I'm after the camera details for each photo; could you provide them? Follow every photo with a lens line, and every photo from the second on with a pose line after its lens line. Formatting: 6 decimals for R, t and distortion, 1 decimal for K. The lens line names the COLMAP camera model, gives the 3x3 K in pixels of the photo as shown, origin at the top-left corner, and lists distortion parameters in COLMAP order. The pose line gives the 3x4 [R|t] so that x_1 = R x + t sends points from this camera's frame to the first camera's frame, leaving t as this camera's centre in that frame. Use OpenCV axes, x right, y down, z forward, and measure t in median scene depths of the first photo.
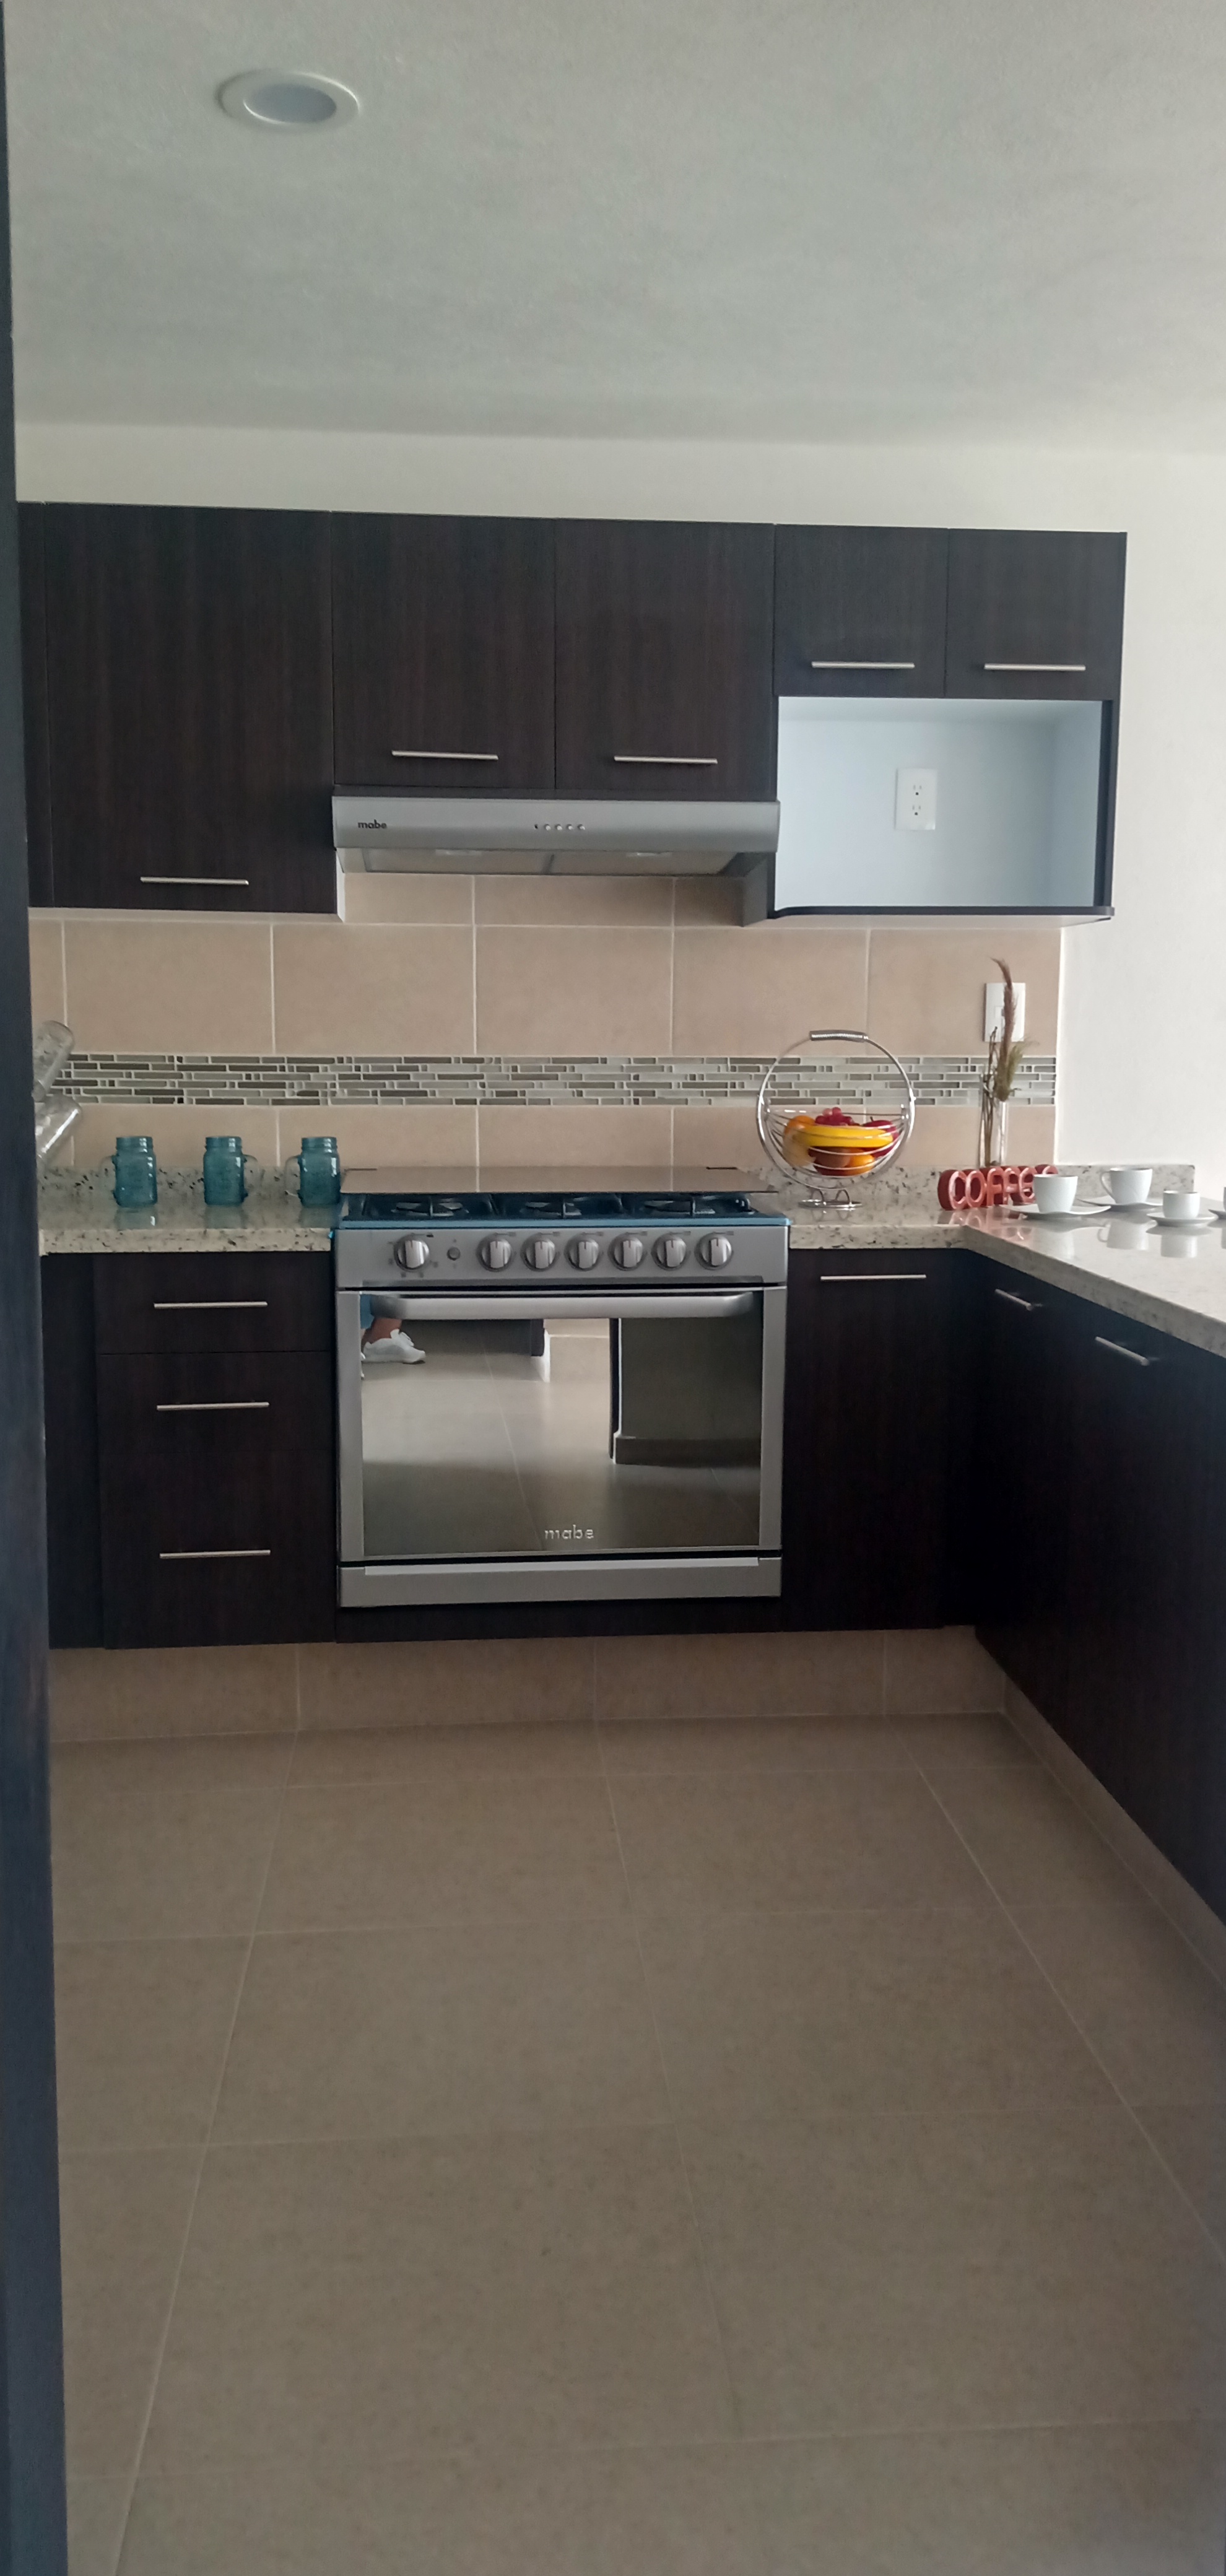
lens RADIAL K [[2003.9, 0, 617.2], [0, 2003.9, 1302.3], [0, 0, 1]] dist [0.173385, -0.431122]
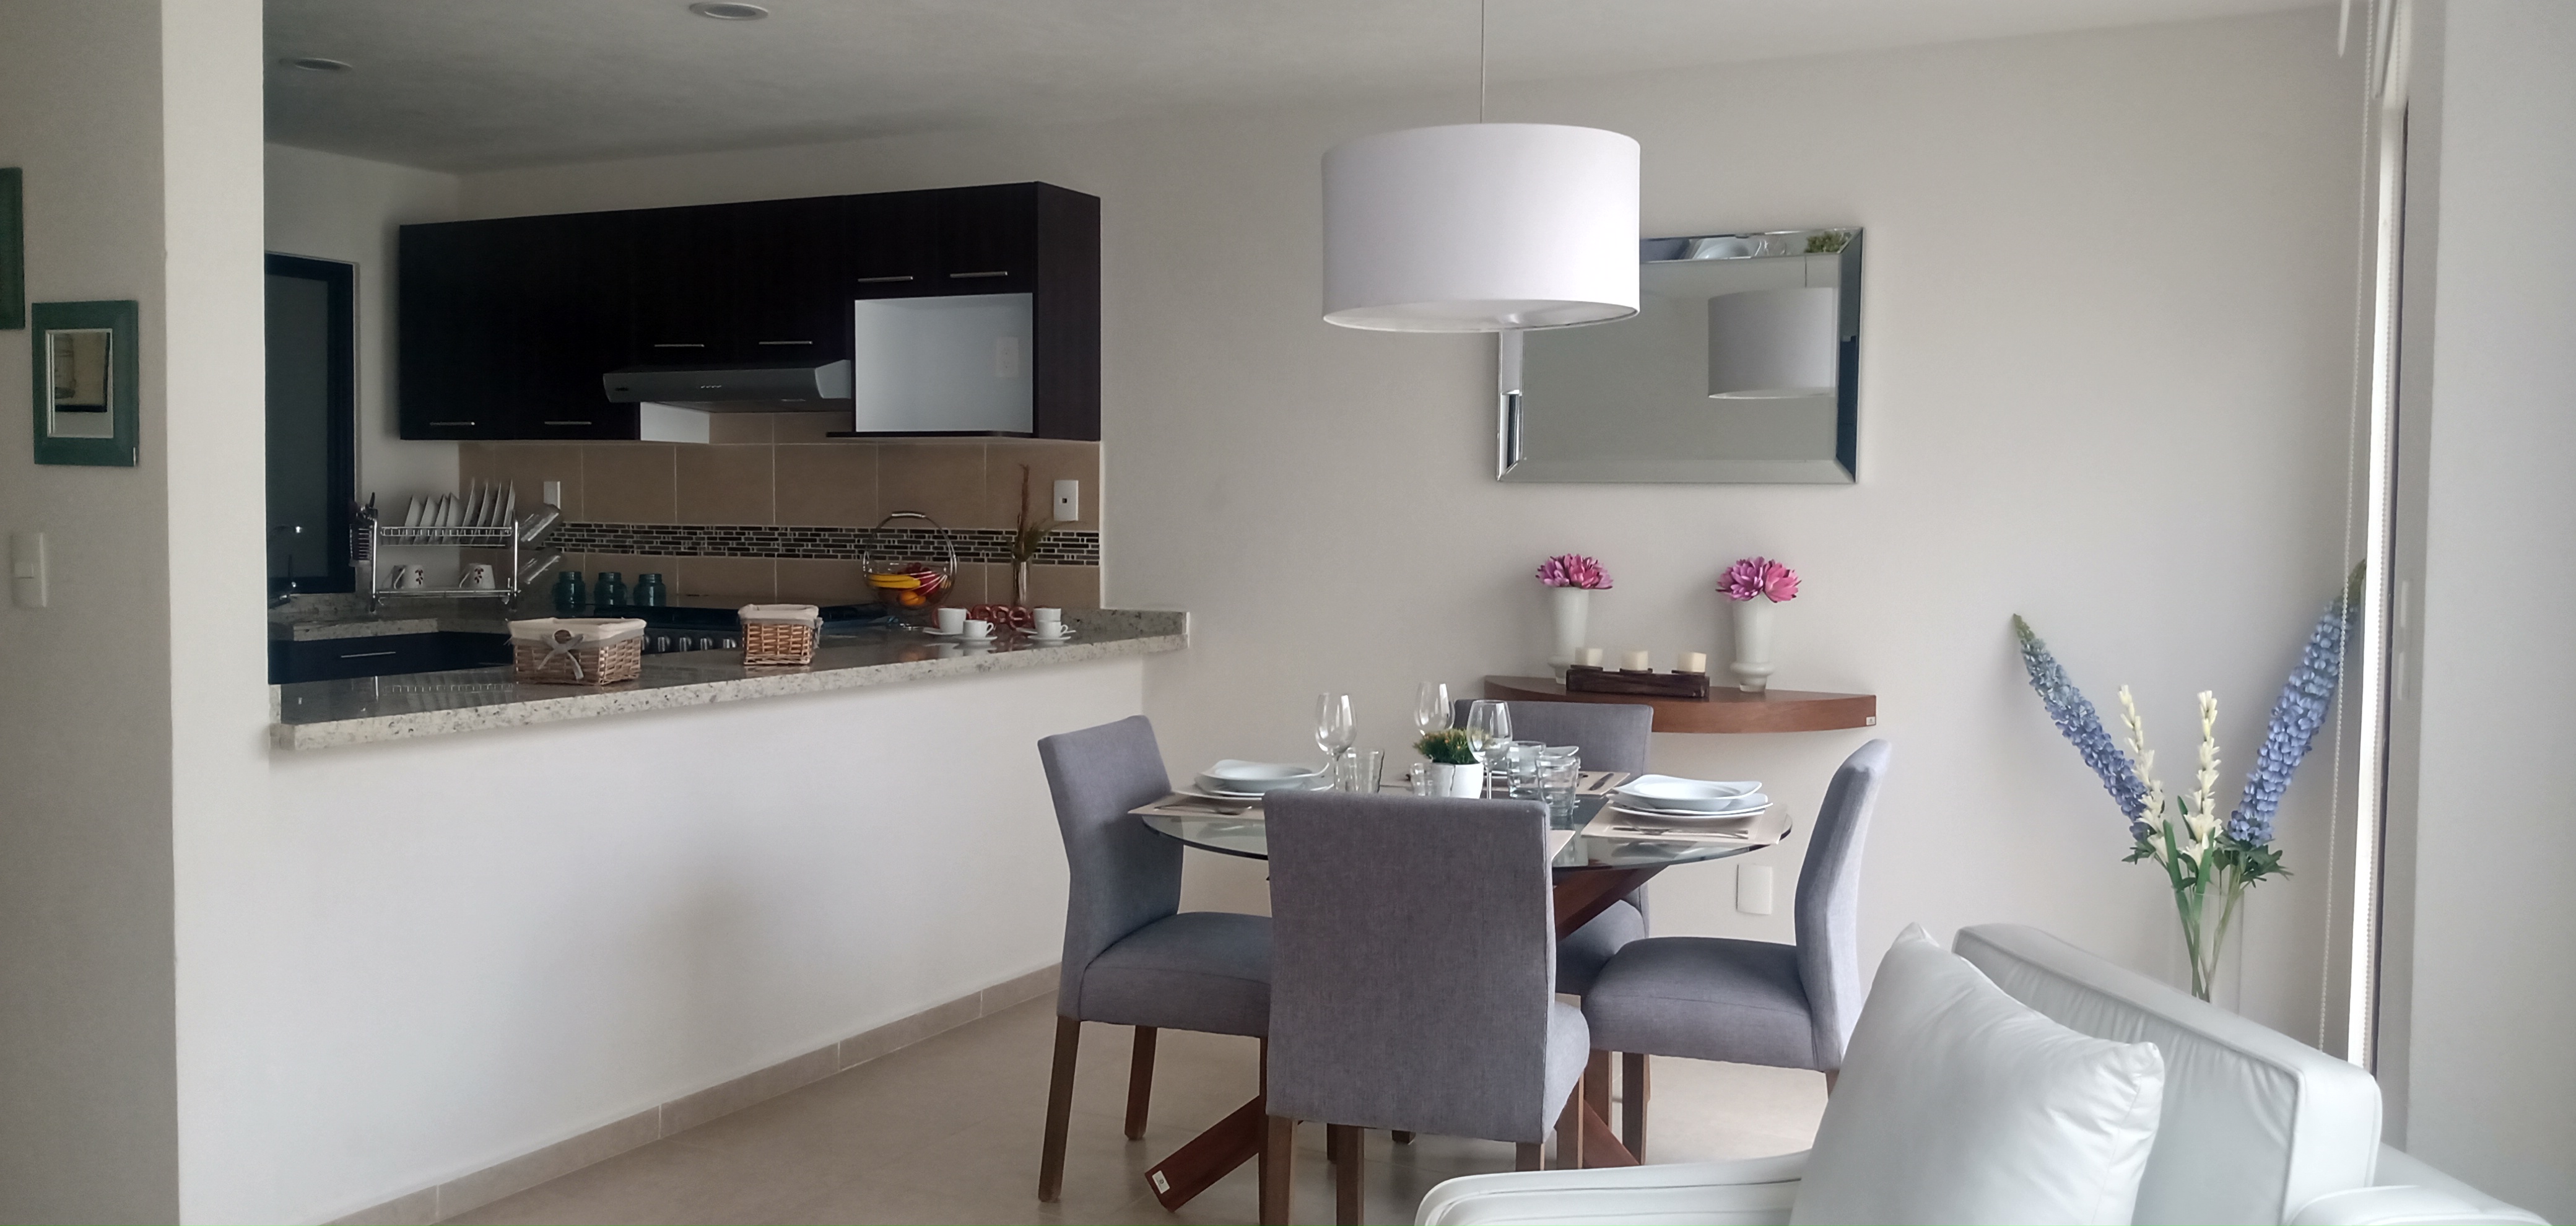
lens RADIAL K [[2003.9, 0, 1302.0], [0, 2003.9, 610.3], [0, 0, 1]] dist [0.173385, -0.431122]
pose [[0.850415, 0.030973, -0.525200, 1.113140], [-0.074880, 0.995228, -0.062556, 0.009519], [0.520756, 0.092526, 0.848677, -0.108490]]
